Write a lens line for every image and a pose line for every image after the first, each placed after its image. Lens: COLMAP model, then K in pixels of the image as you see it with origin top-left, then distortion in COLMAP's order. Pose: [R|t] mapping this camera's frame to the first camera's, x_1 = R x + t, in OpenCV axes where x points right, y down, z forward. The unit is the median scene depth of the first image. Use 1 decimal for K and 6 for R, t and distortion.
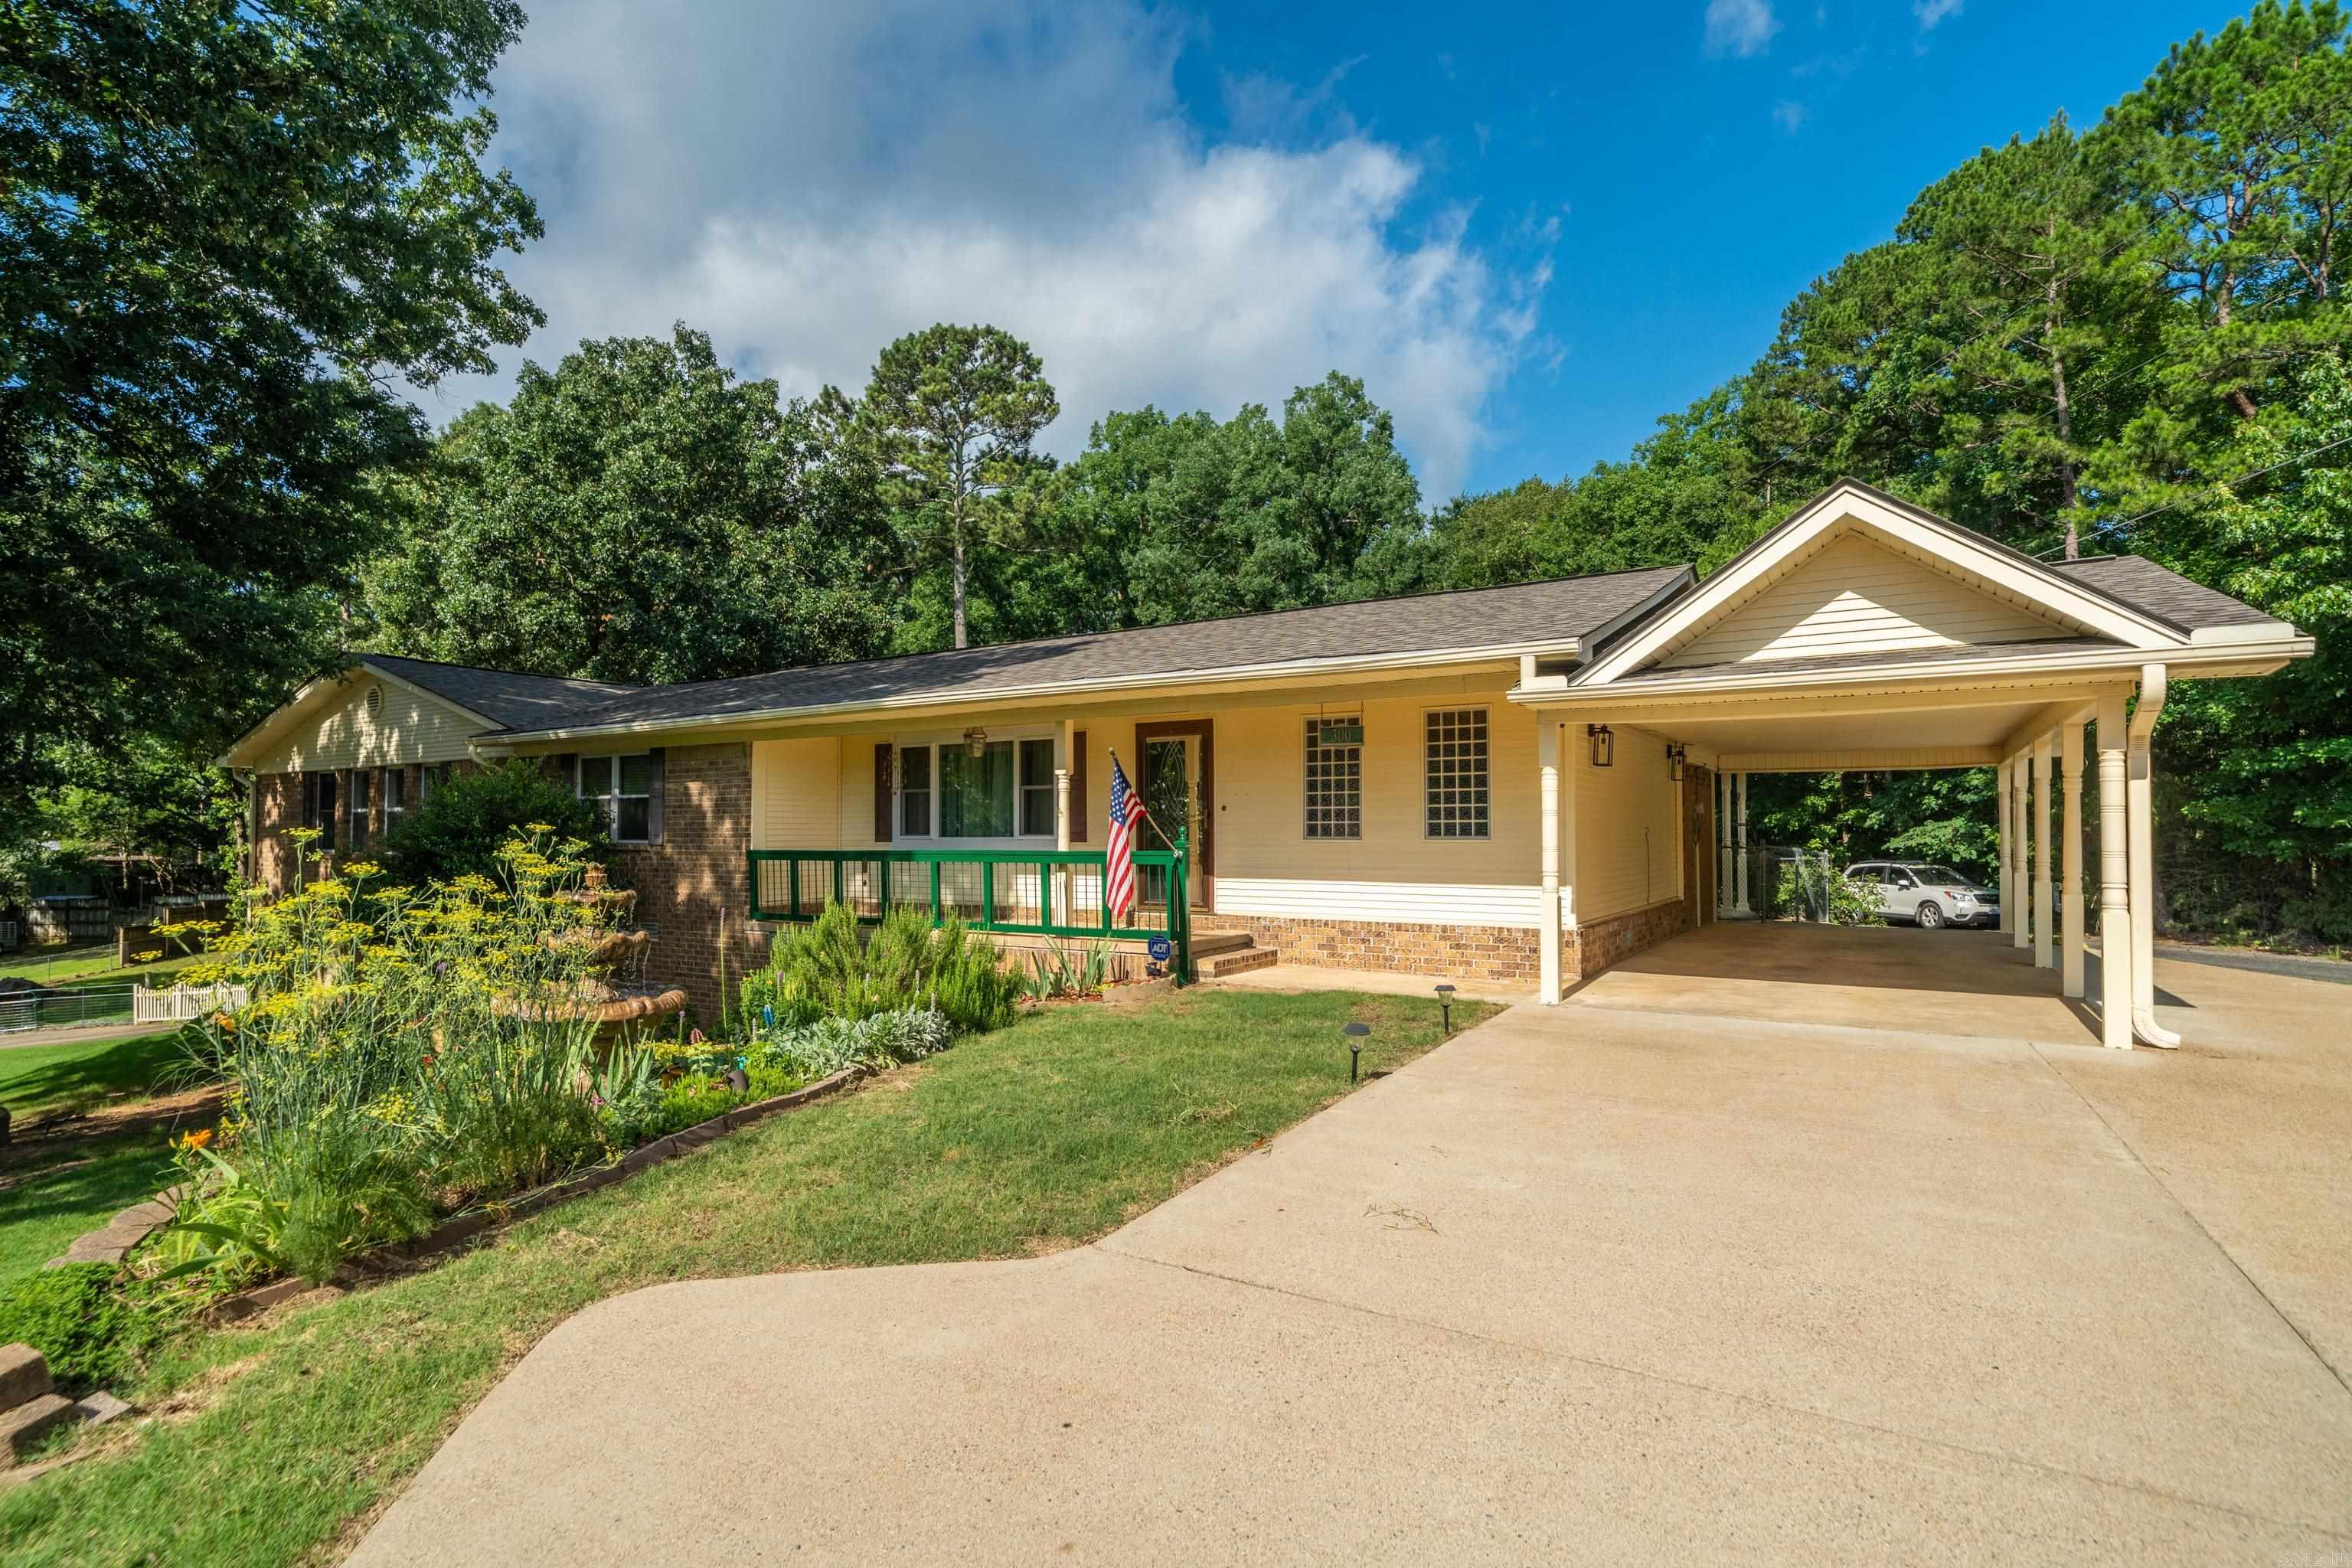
lens RADIAL K [[1172.3, 0, 1194.6], [0, 1172.3, 800.9], [0, 0, 1]] dist [0.004352, 0.001087]
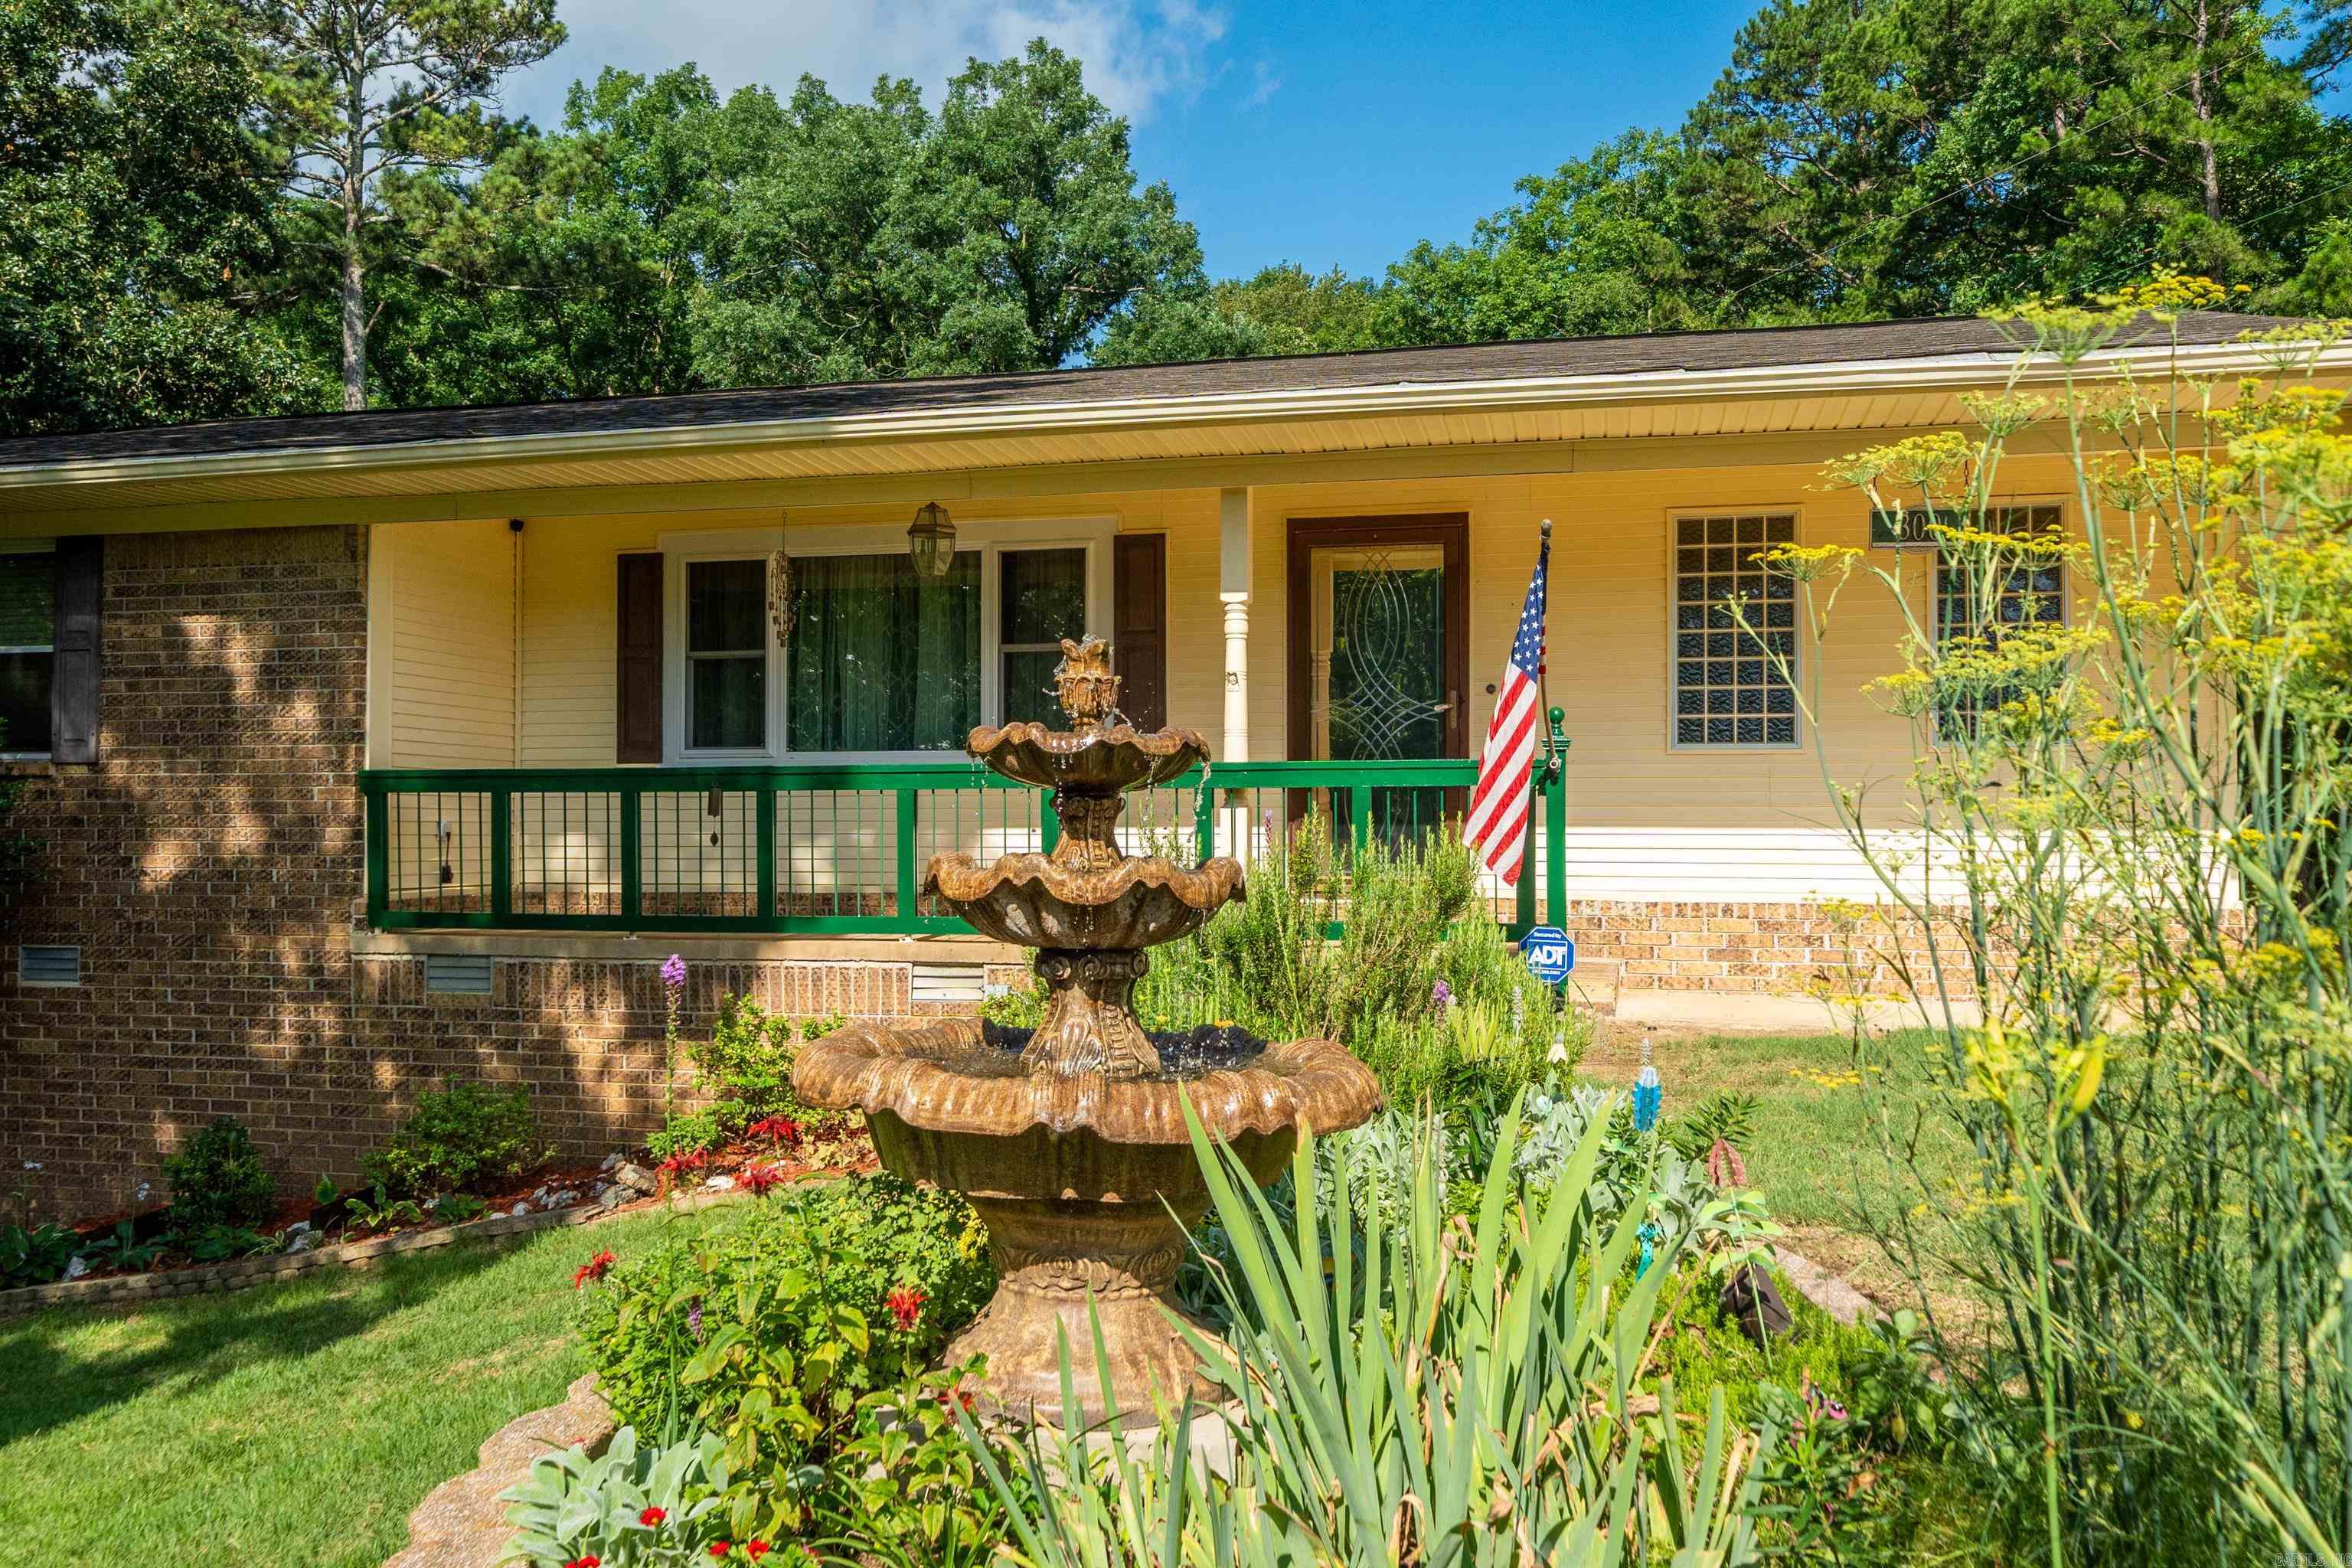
lens RADIAL K [[1825.0, 0, 1193.9], [0, 1825.0, 787.6], [0, 0, 1]] dist [0.010454, -0.002313]
pose [[0.947754, 0.011652, 0.318791, -0.223302], [-0.013099, 0.999911, 0.002394, 0.031263], [-0.318734, -0.006444, 0.947822, 0.185804]]
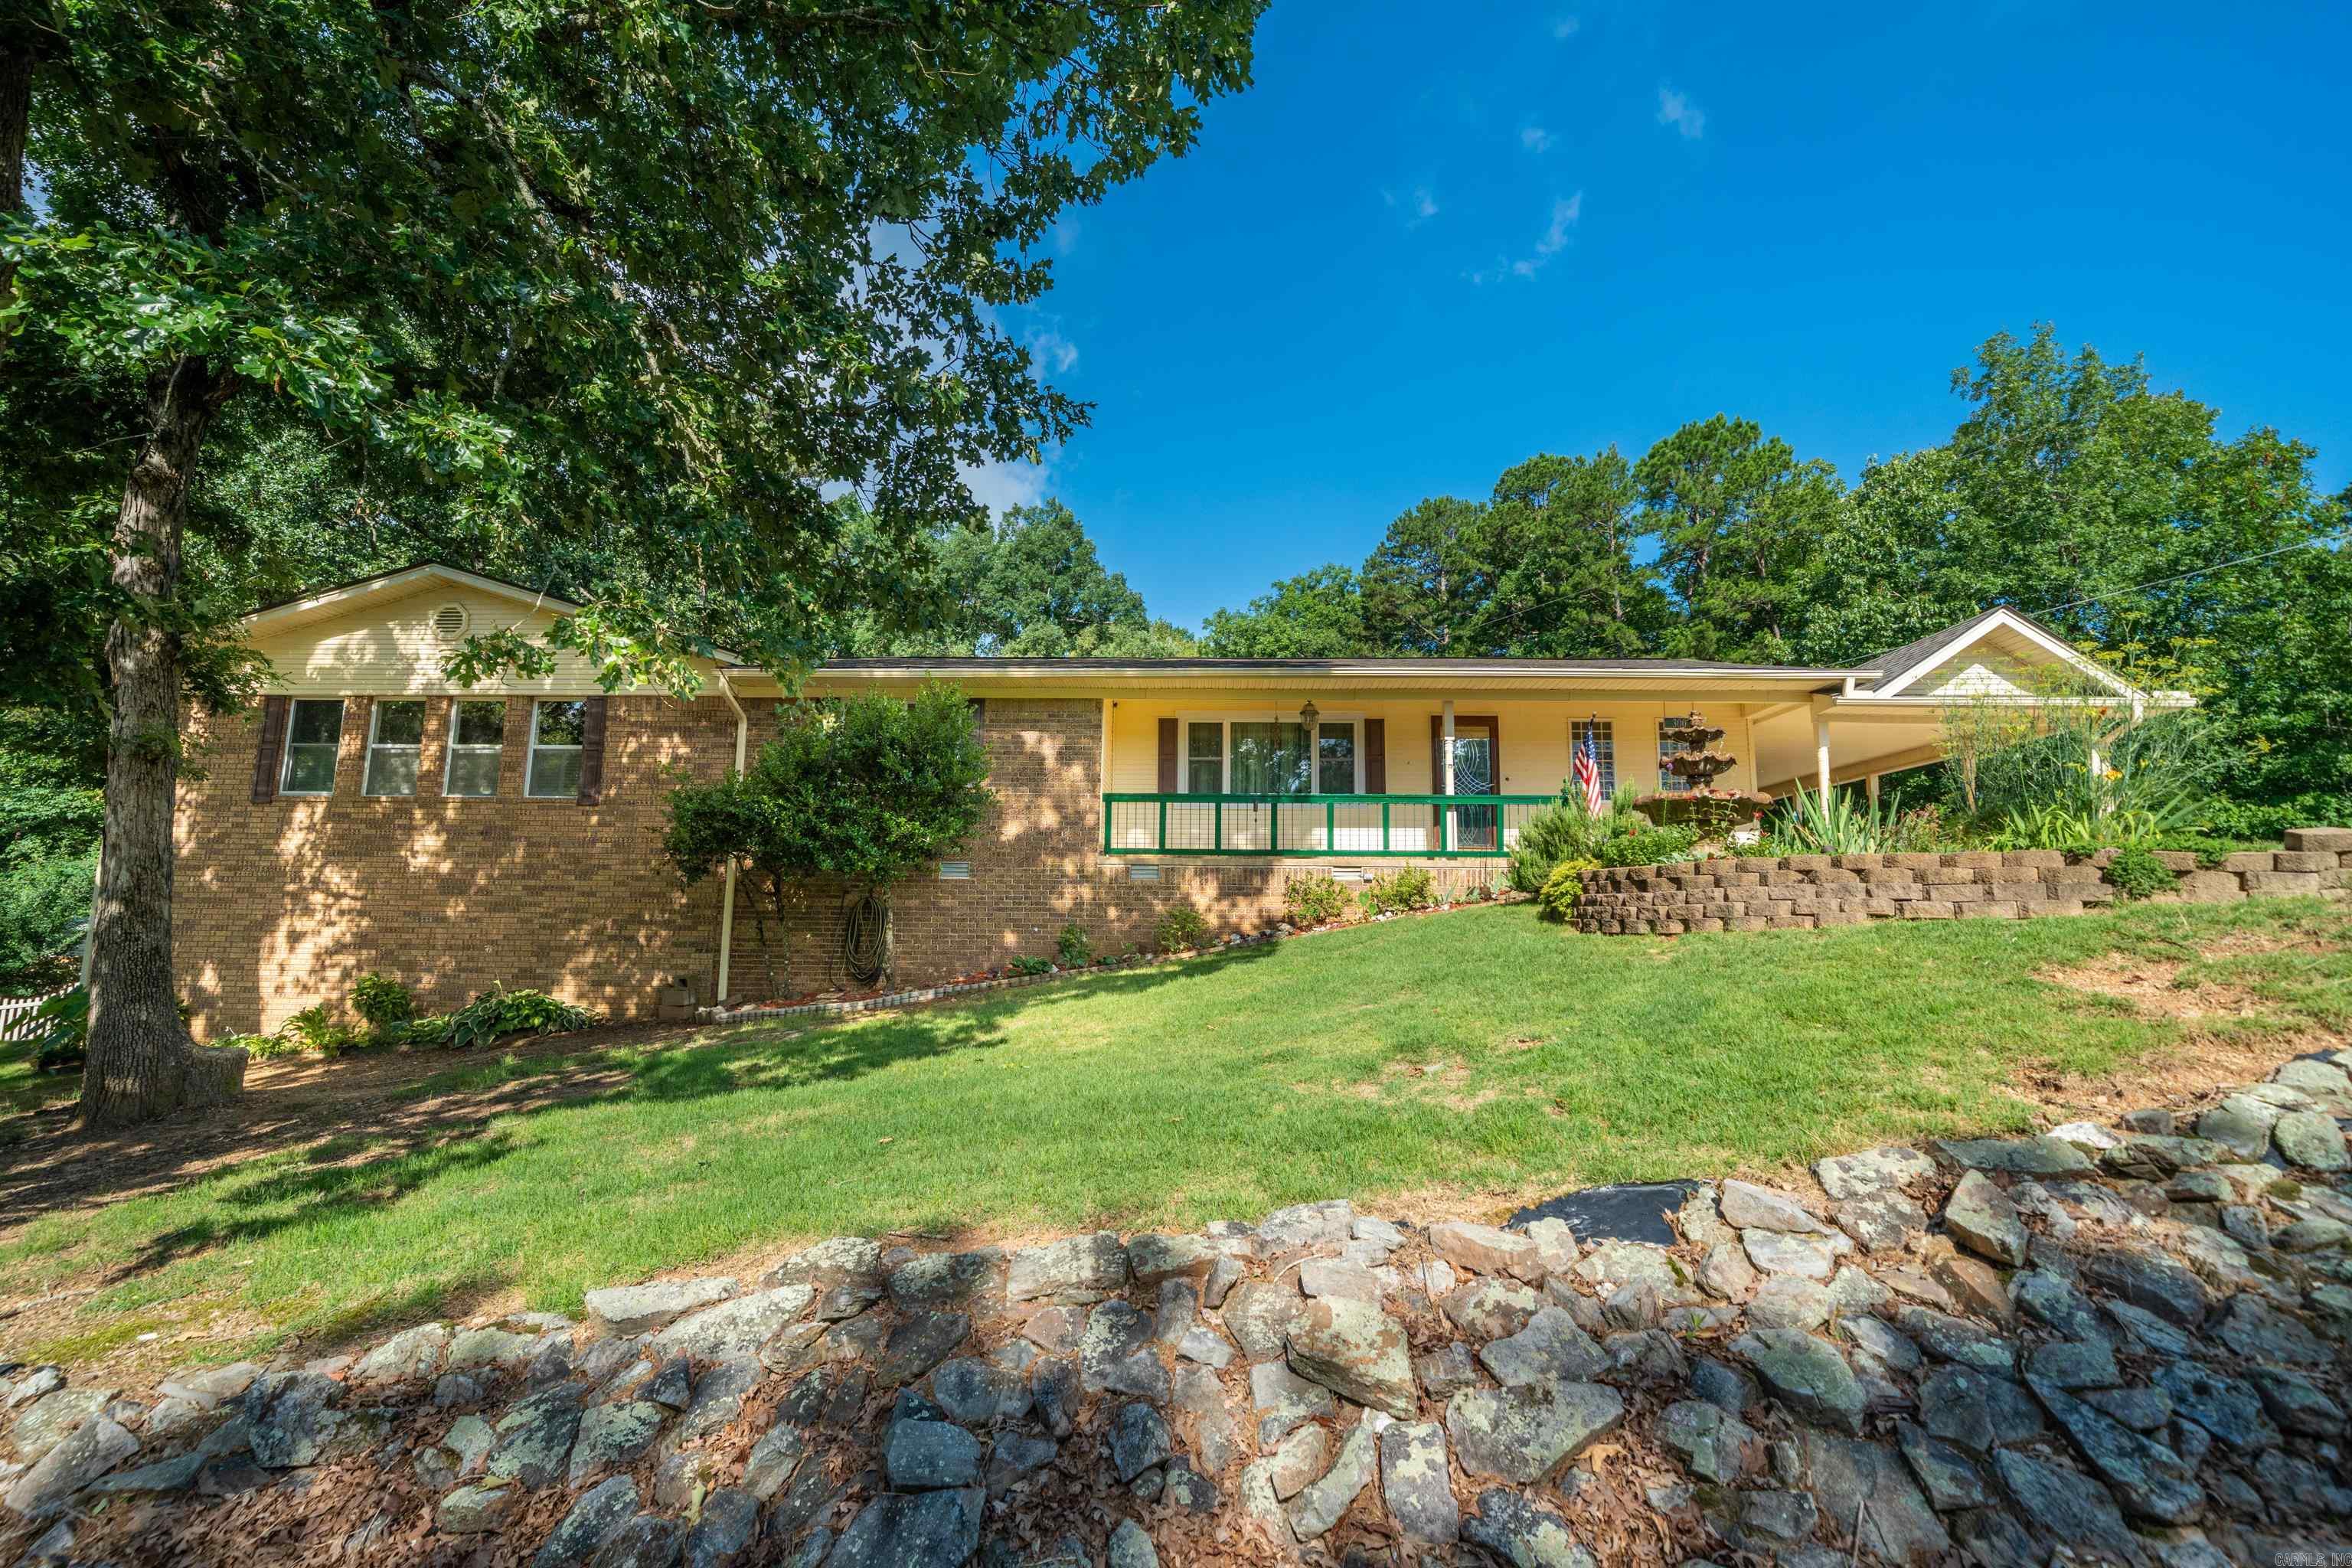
lens RADIAL K [[1047.3, 0, 1175.8], [0, 1047.3, 781.0], [0, 0, 1]] dist [-0.000402, 0.000358]
pose [[0.870372, 0.084399, 0.485107, -0.594361], [-0.028436, 0.992172, -0.121599, 0.110078], [-0.491573, 0.092042, 0.865959, 0.070478]]
